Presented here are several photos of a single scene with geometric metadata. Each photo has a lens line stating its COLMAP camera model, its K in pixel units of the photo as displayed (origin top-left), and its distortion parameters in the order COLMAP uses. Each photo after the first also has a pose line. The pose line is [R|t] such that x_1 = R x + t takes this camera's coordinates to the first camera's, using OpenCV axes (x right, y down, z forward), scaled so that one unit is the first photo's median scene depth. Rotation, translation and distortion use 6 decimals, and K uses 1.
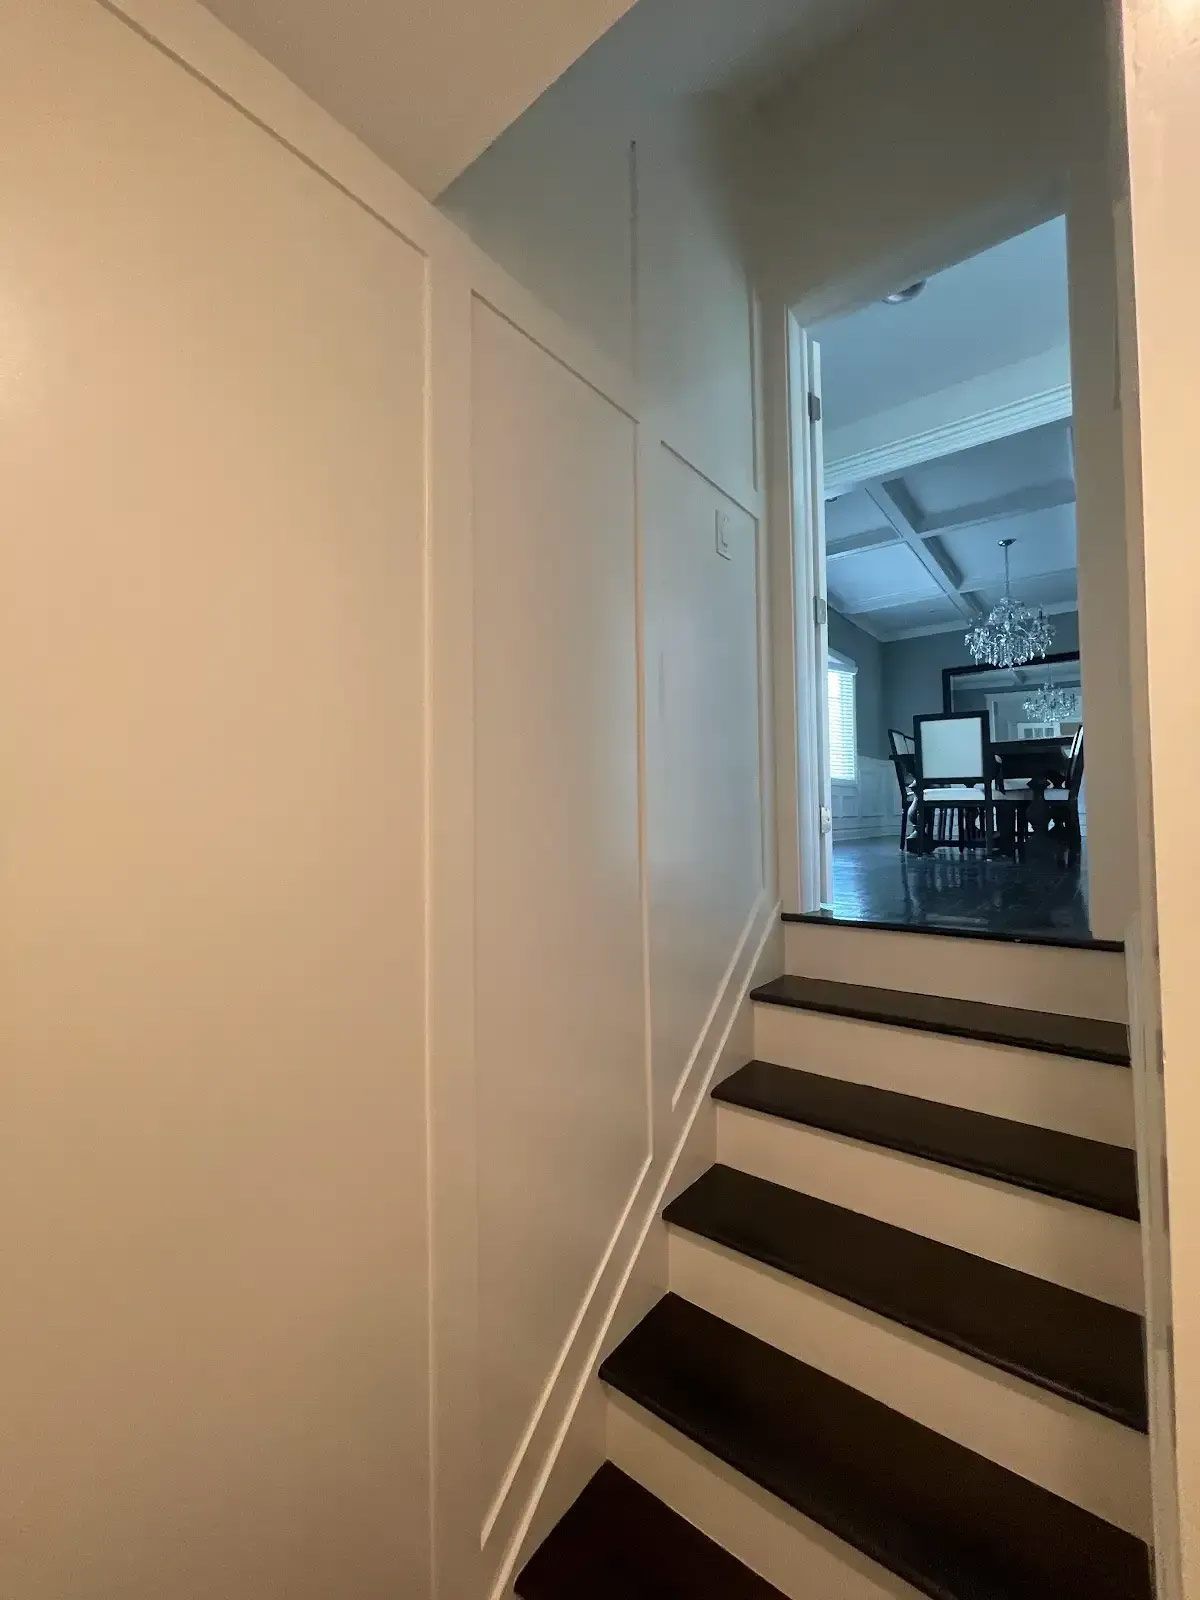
lens RADIAL K [[646.6, 0, 607.1], [0, 646.6, 795.3], [0, 0, 1]] dist [-0.000447, 0.000079]
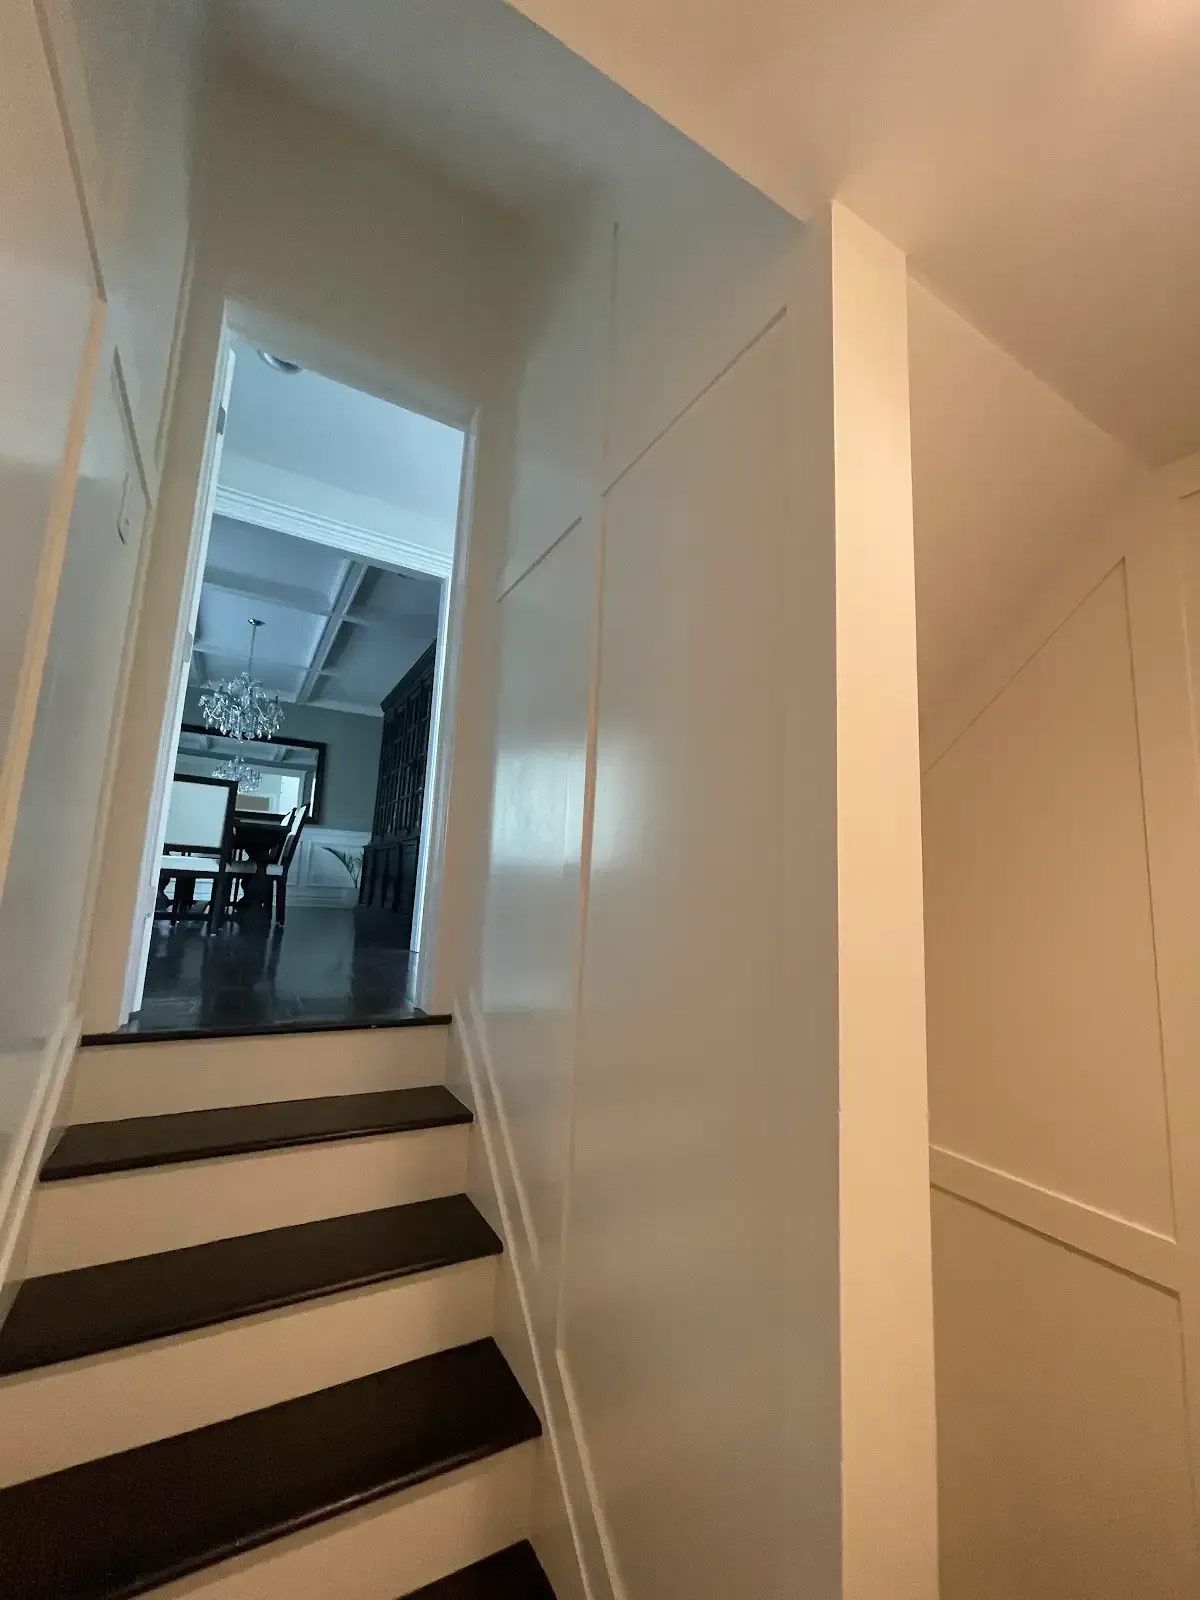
lens RADIAL K [[646.6, 0, 607.1], [0, 646.6, 795.3], [0, 0, 1]] dist [-0.000447, 0.000079]
pose [[0.378960, 0.166406, 0.910329, -0.094216], [-0.079176, 0.985923, -0.147264, -0.008935], [-0.922020, -0.016269, 0.386800, 0.091364]]
